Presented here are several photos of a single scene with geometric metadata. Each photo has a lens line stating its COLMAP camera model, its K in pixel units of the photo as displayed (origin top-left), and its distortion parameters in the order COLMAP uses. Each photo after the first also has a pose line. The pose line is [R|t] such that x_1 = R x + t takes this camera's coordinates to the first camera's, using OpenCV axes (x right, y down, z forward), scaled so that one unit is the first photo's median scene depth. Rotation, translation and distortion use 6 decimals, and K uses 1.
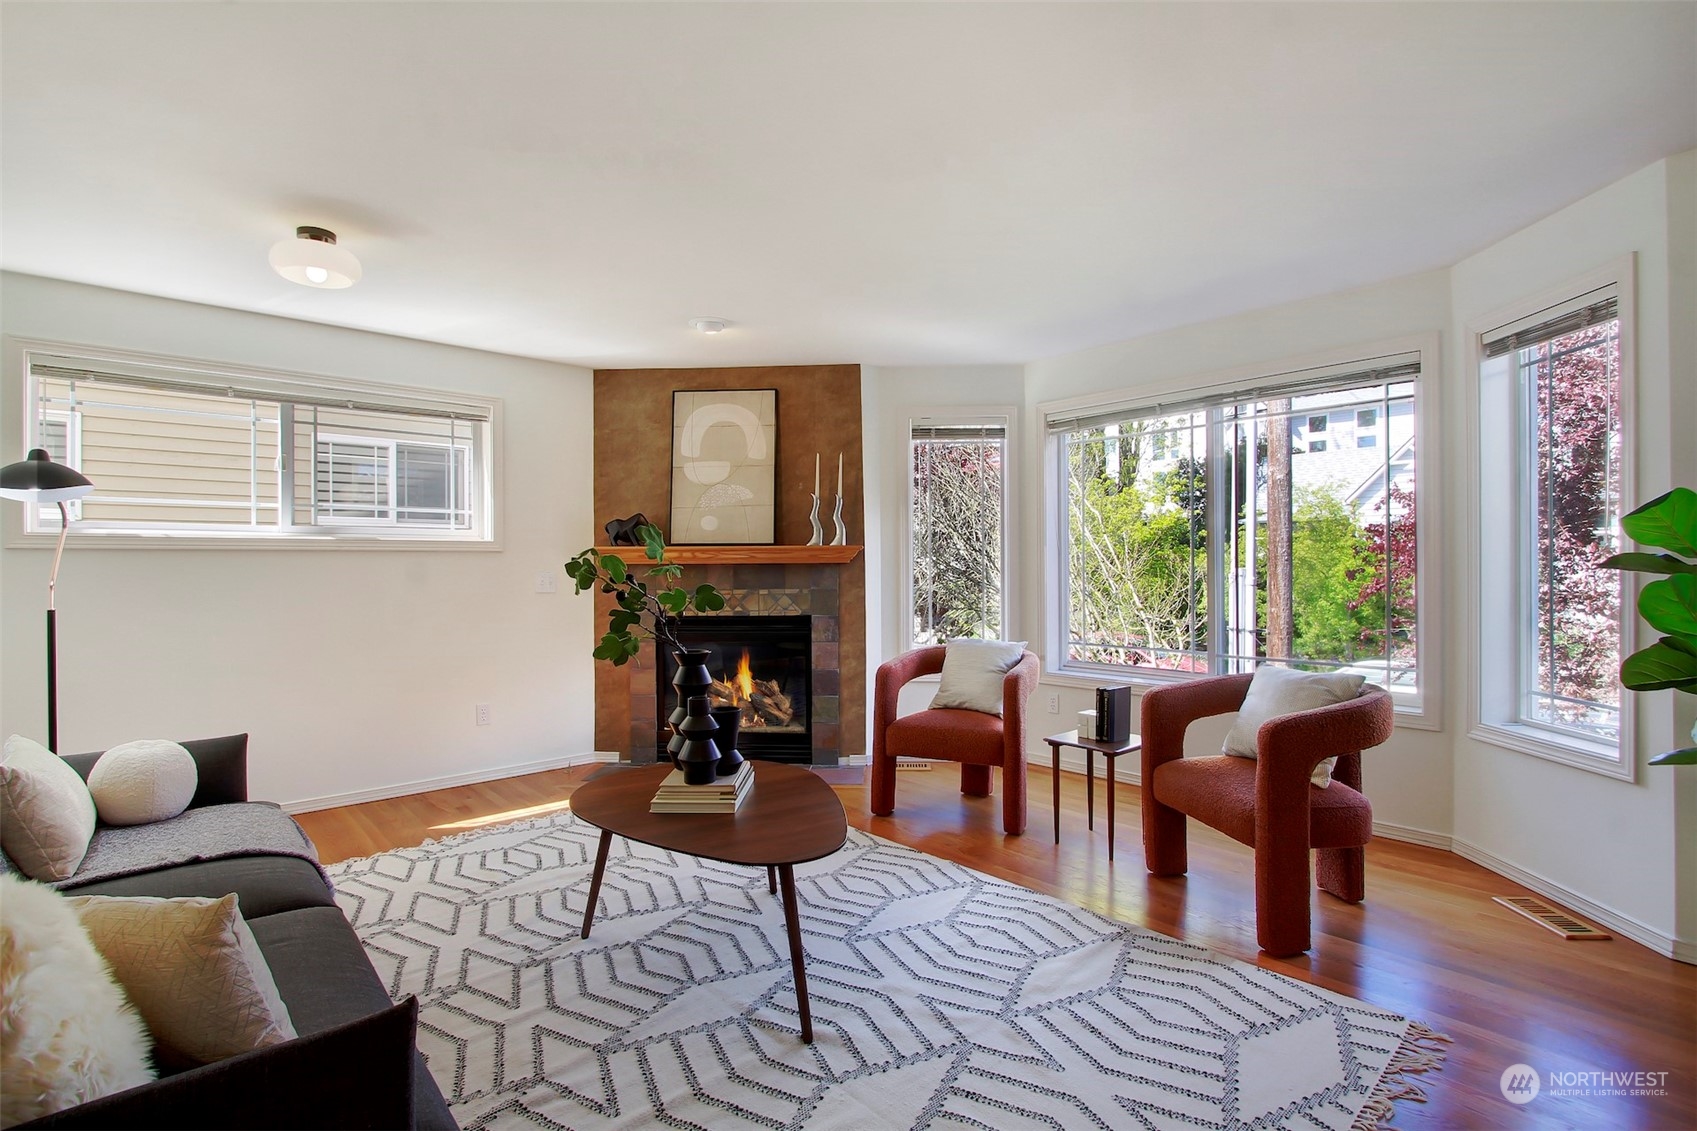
lens RADIAL K [[822.6, 0, 851.8], [0, 822.6, 573.0], [0, 0, 1]] dist [-0.017670, -0.000240]
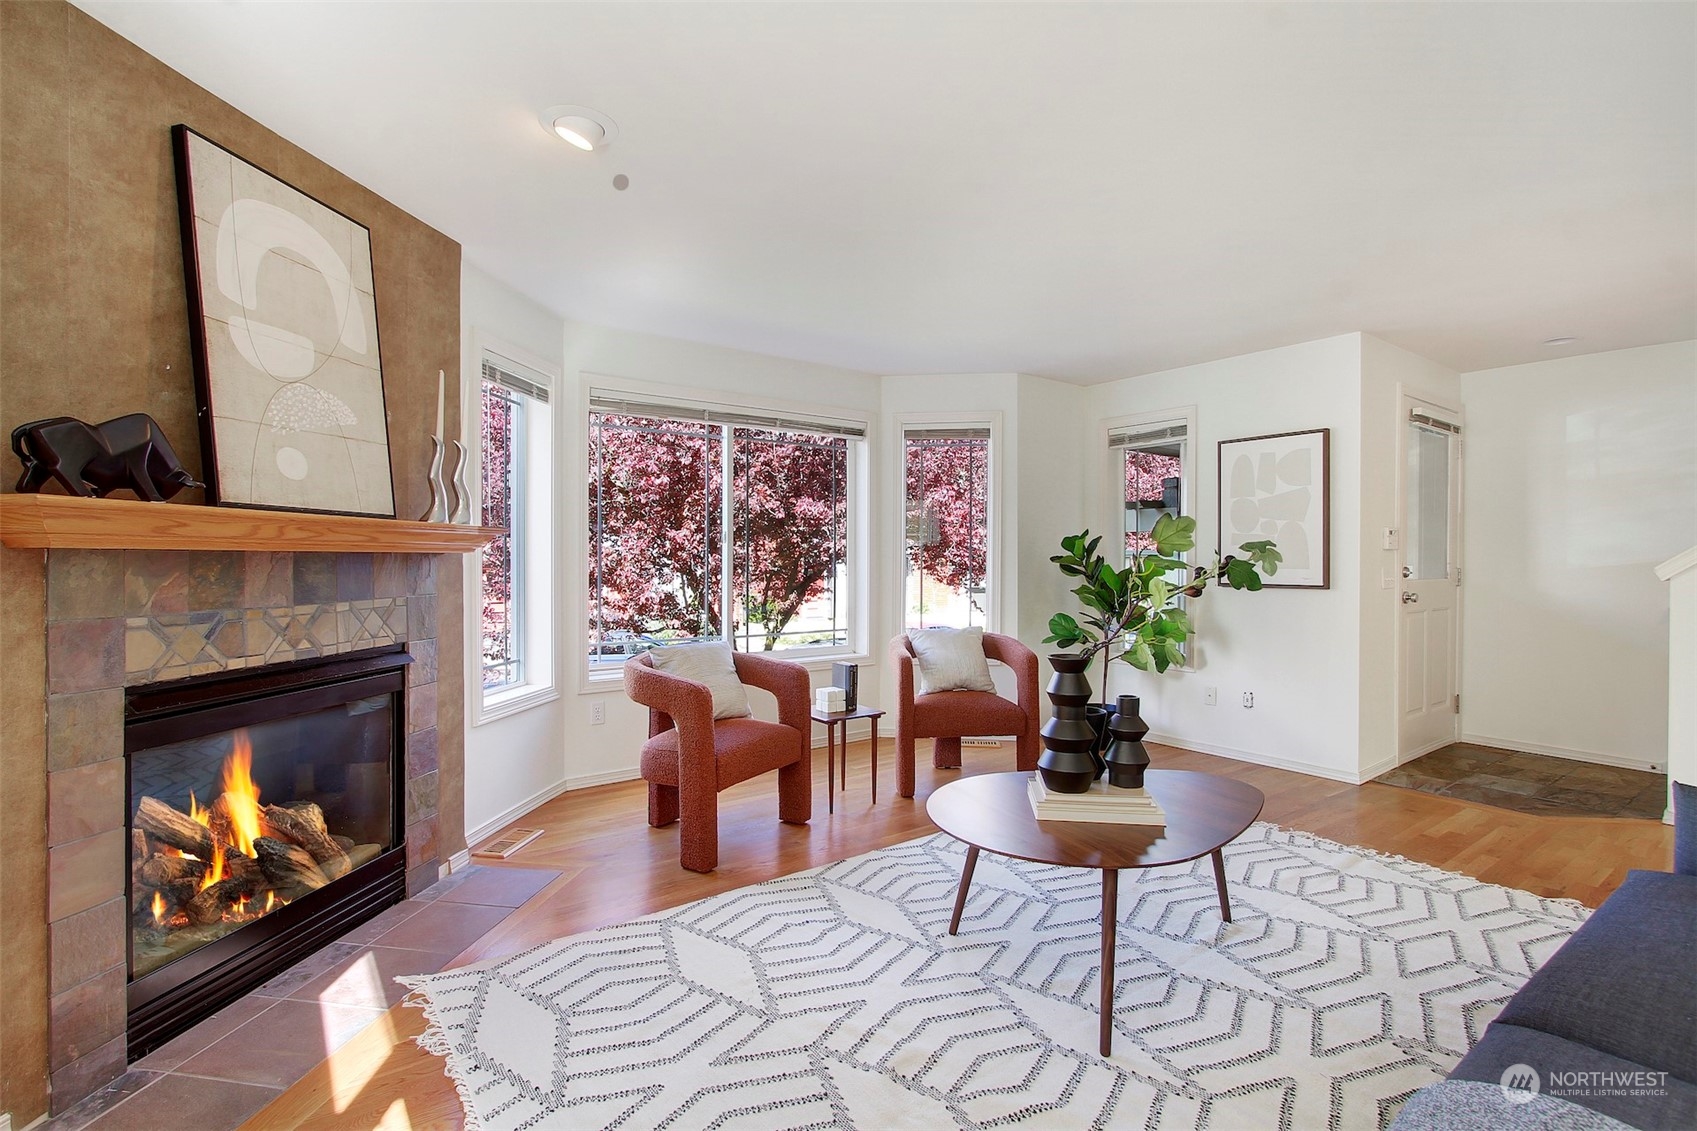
lens RADIAL K [[792.6, 0, 844.4], [0, 792.6, 569.2], [0, 0, 1]] dist [-0.017499, 0.000532]
pose [[0.077450, -0.008369, 0.996961, -0.585636], [0.003039, 0.999962, 0.008158, -0.004134], [-0.996992, 0.002398, 0.077472, 0.652917]]
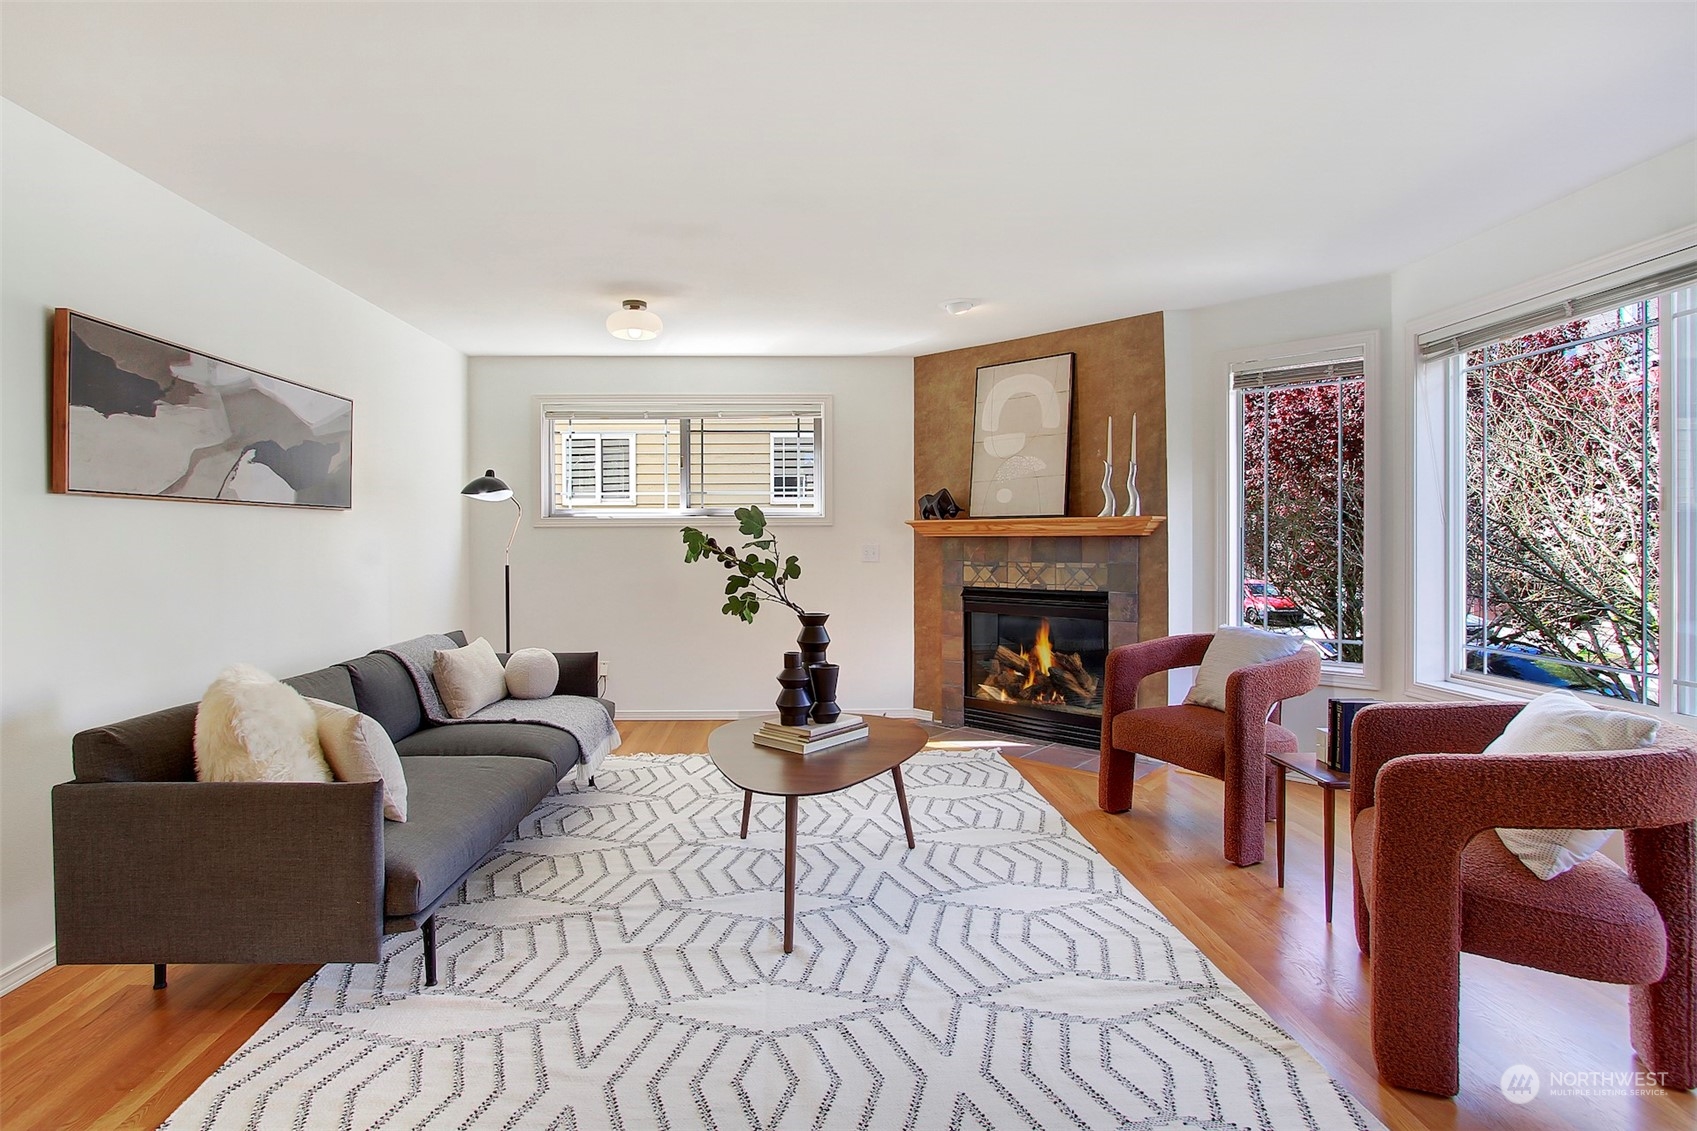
lens RADIAL K [[847.2, 0, 772.6], [0, 847.2, 550.3], [0, 0, 1]] dist [-0.020117, 0.000369]
pose [[0.738098, 0.011906, -0.674589, 0.314328], [-0.005281, 0.999916, 0.011869, -0.004717], [0.674673, -0.005198, 0.738098, 0.044876]]
